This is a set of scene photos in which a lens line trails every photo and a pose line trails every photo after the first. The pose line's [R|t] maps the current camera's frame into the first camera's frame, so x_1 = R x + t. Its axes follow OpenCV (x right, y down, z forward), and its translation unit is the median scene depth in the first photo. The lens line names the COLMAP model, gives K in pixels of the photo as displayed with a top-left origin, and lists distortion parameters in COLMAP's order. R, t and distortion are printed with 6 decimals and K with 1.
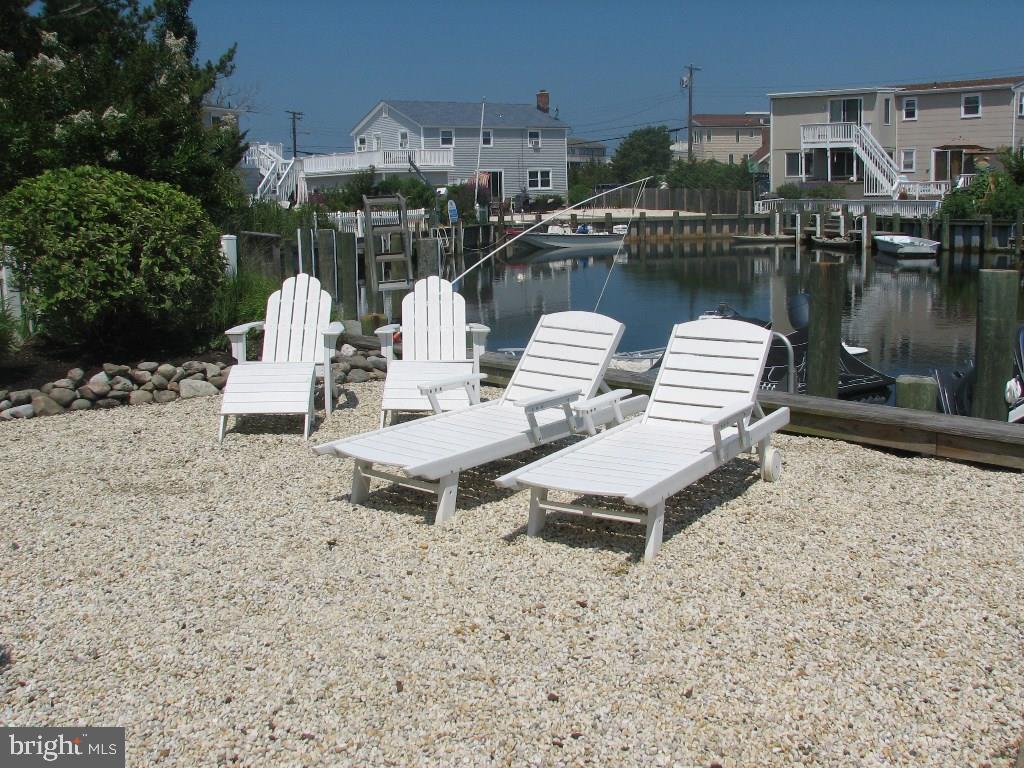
lens RADIAL K [[1100.0, 0, 520.5], [0, 1100.0, 385.0], [0, 0, 1]] dist [-0.127080, 0.000000]
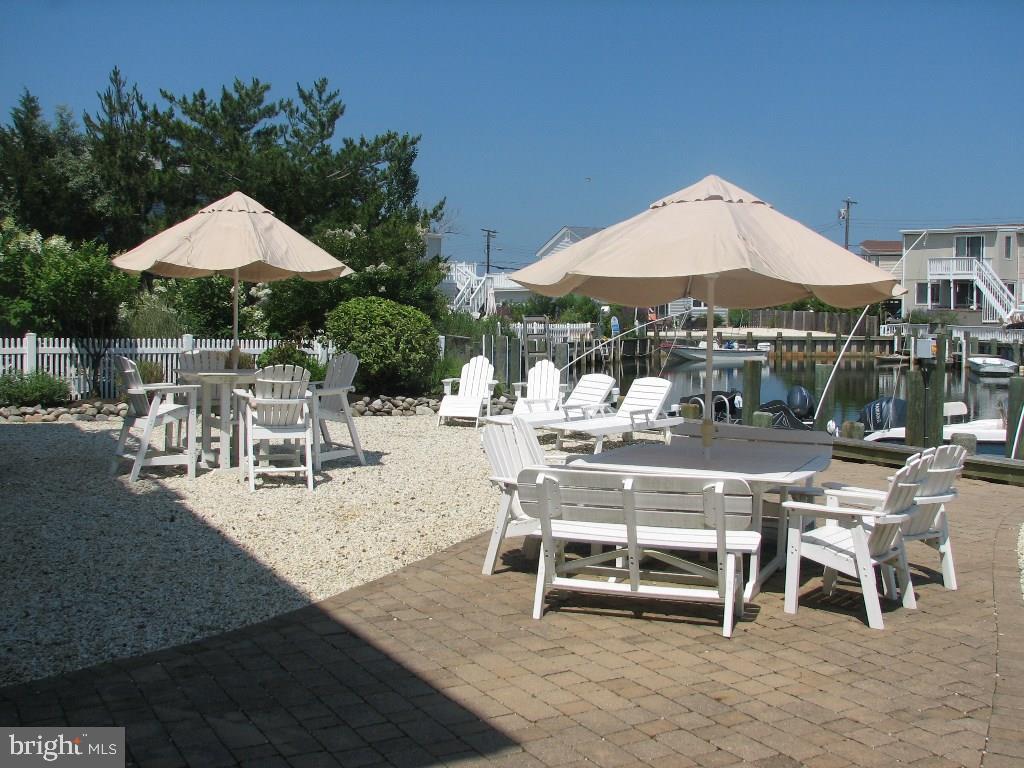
lens RADIAL K [[1100.0, 0, 507.8], [0, 1100.0, 377.2], [0, 0, 1]] dist [-0.127080, 0.000000]
pose [[0.983057, 0.039056, -0.179091, 0.039738], [-0.058342, 0.992894, -0.103716, 0.026884], [0.173768, 0.112408, 0.978350, -0.179300]]
